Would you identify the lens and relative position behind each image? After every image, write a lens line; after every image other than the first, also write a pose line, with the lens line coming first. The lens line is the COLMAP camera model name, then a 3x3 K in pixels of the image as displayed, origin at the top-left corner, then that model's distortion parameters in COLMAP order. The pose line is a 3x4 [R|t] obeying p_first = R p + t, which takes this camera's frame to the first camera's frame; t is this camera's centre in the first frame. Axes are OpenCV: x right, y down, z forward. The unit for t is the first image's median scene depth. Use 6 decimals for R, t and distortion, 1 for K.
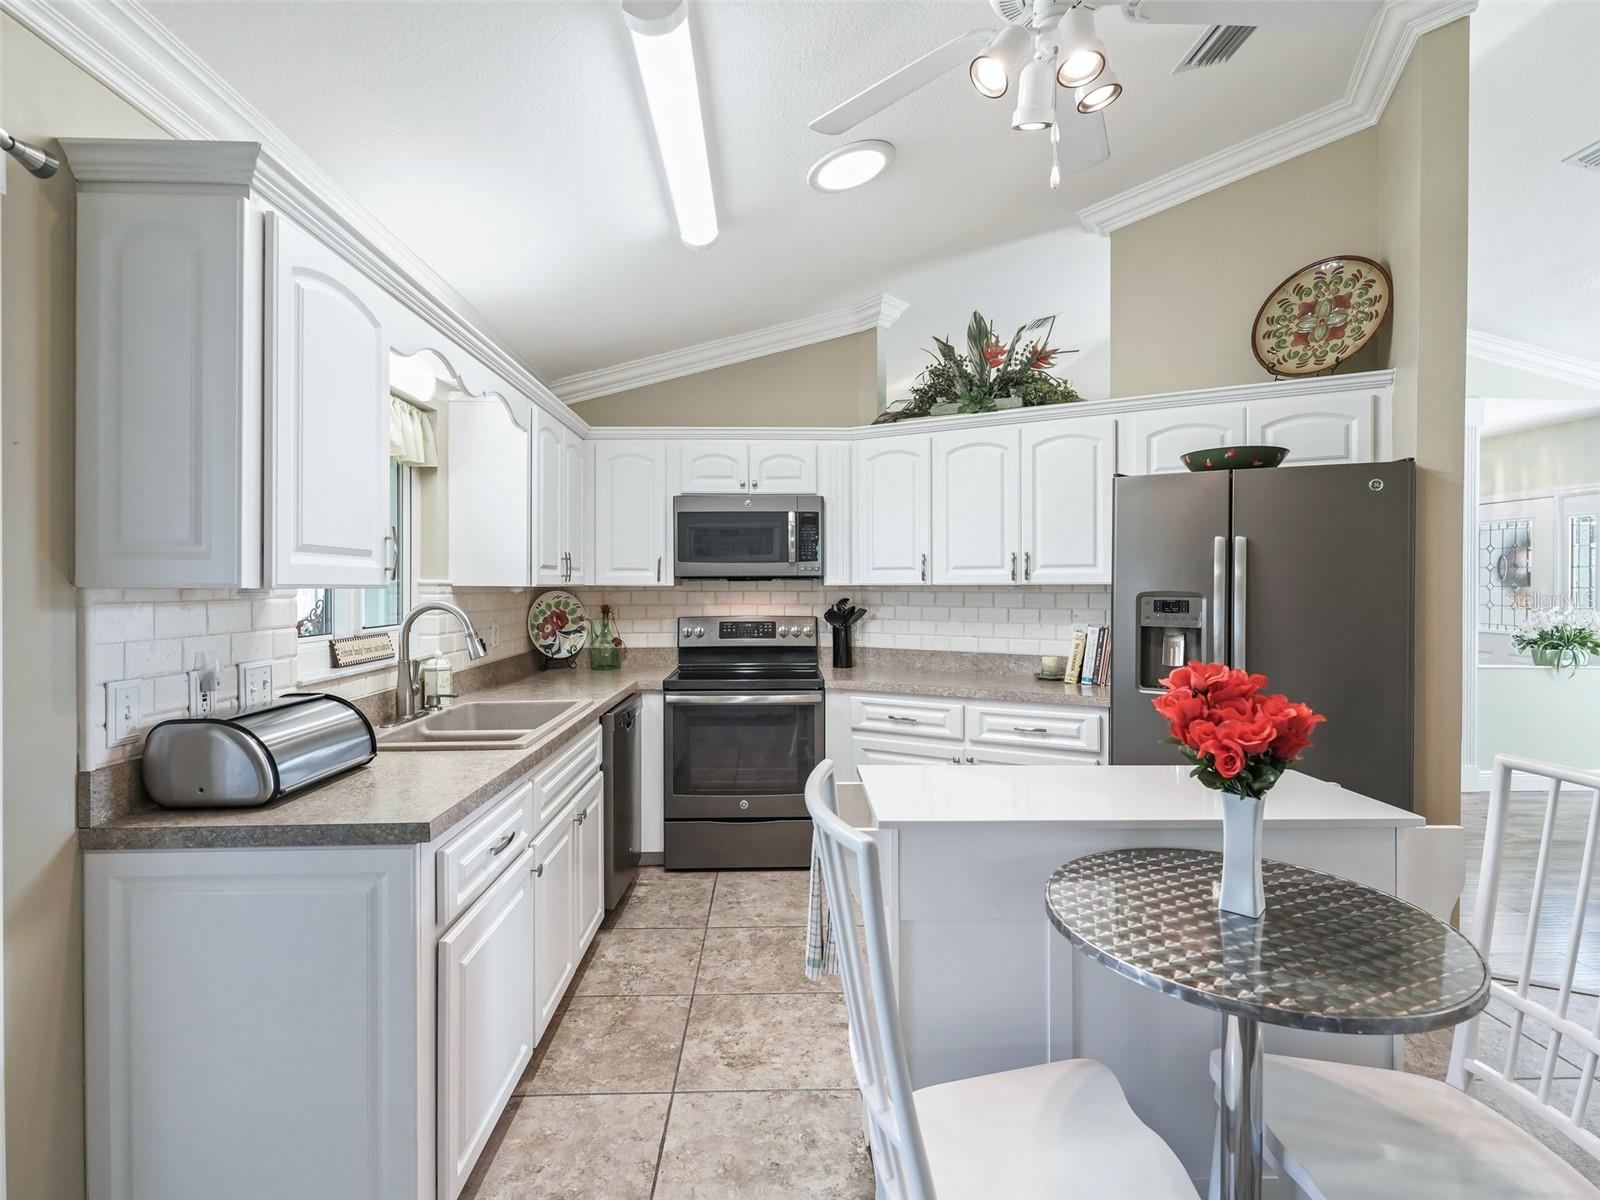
lens RADIAL K [[799.9, 0, 800.0], [0, 799.9, 600.0], [0, 0, 1]] dist [0.000464, -0.000018]
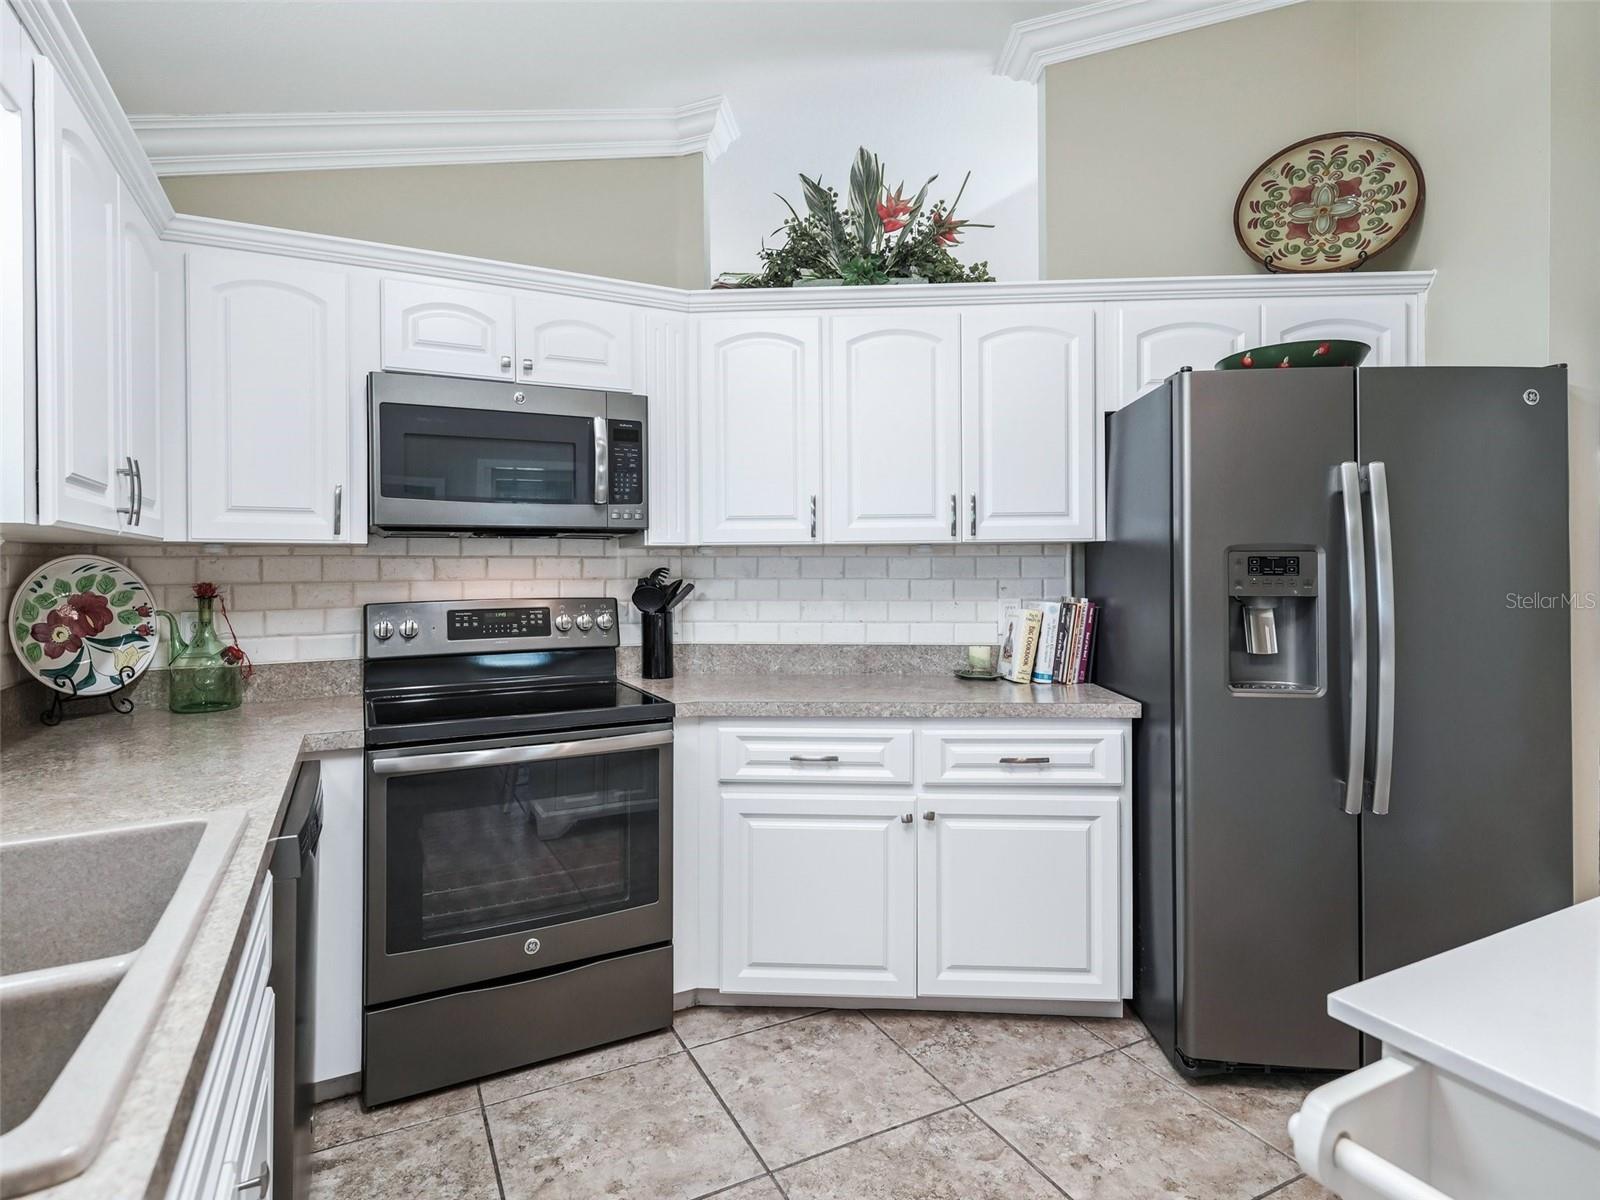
lens RADIAL K [[844.8, 0, 803.1], [0, 844.8, 570.2], [0, 0, 1]] dist [-0.004056, -0.002285]
pose [[0.898434, -0.005691, 0.439071, -0.149928], [0.013899, 0.999784, -0.015482, 0.012768], [-0.438888, 0.020012, 0.898319, 0.390036]]
